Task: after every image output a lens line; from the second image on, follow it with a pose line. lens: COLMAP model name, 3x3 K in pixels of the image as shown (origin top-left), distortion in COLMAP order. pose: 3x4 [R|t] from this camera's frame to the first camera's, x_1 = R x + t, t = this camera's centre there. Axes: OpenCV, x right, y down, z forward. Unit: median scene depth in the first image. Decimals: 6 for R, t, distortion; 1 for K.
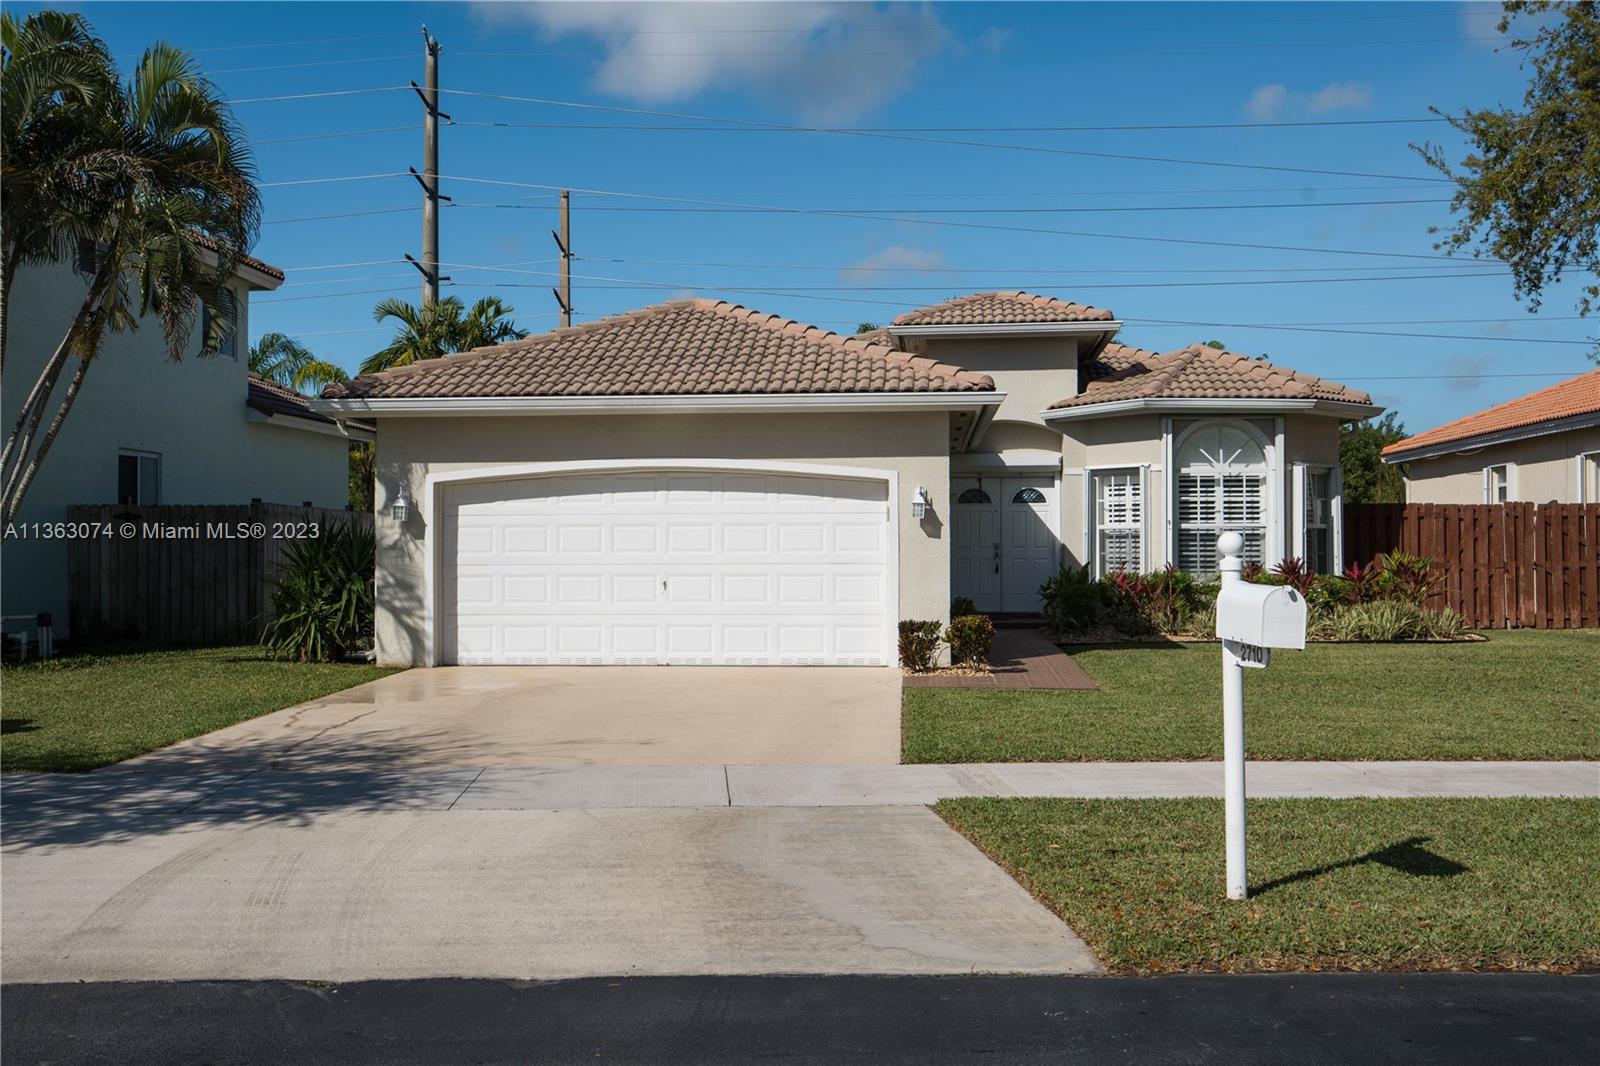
lens RADIAL K [[1604.2, 0, 802.6], [0, 1604.2, 529.3], [0, 0, 1]] dist [0.013963, 0.000000]
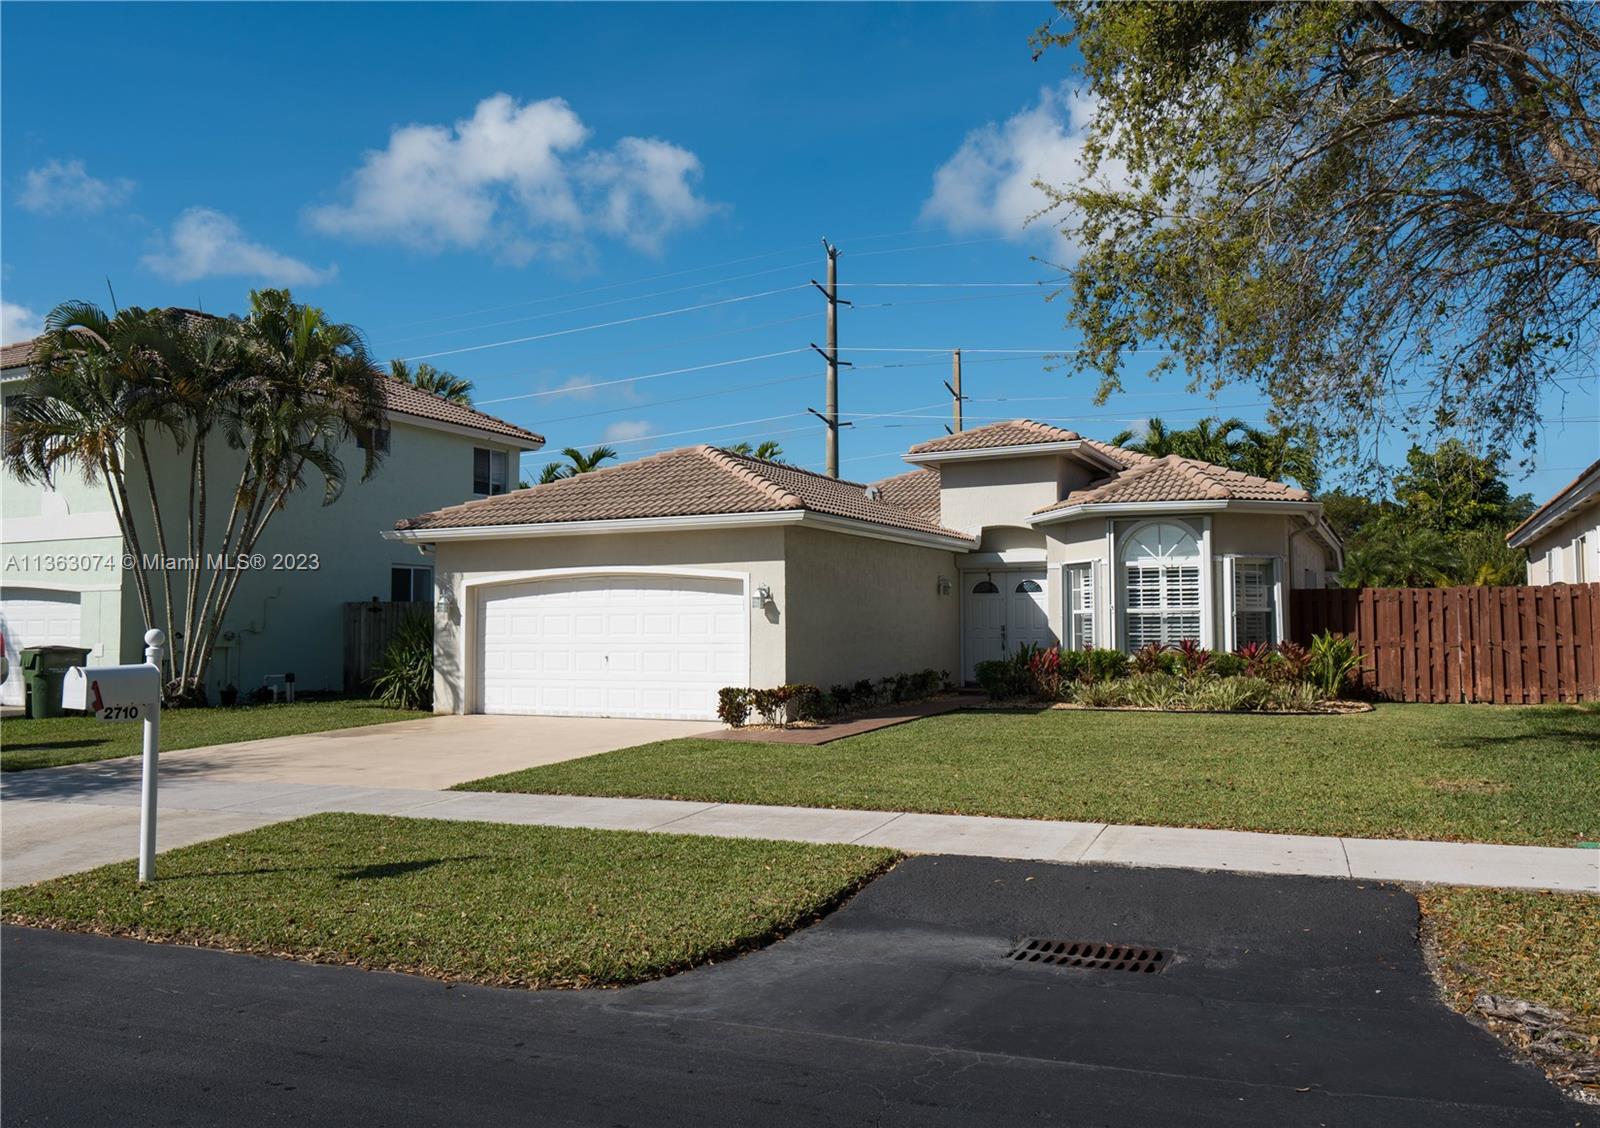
lens RADIAL K [[1270.0, 0, 799.4], [0, 1270.0, 567.3], [0, 0, 1]] dist [0.003742, 0.003531]
pose [[0.928870, -0.019742, -0.369879, 0.387996], [0.007061, 0.999341, -0.035609, -0.002538], [0.370338, 0.030464, 0.928397, 0.046047]]
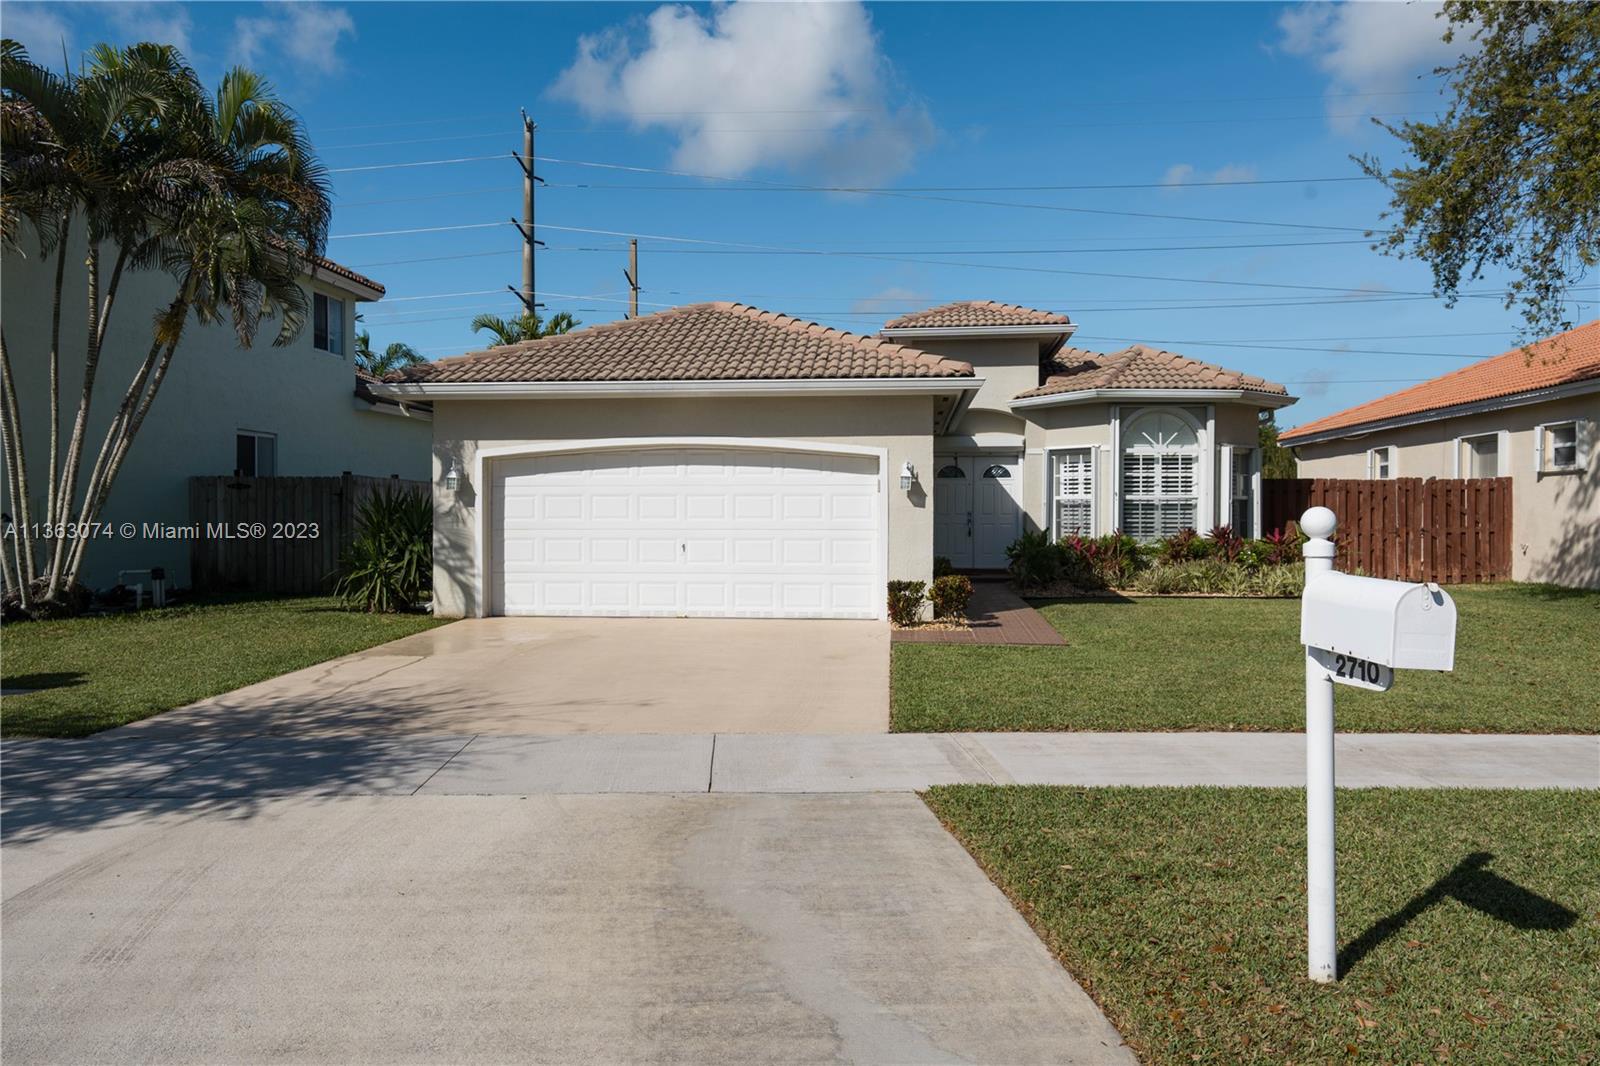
lens RADIAL K [[1176.5, 0, 797.8], [0, 1176.5, 529.8], [0, 0, 1]] dist [0.015887, -0.001630]
pose [[0.999859, 0.003732, -0.016347, 0.007789], [-0.003292, 0.999633, 0.026904, -0.000581], [0.016441, -0.026846, 0.999504, 0.133530]]
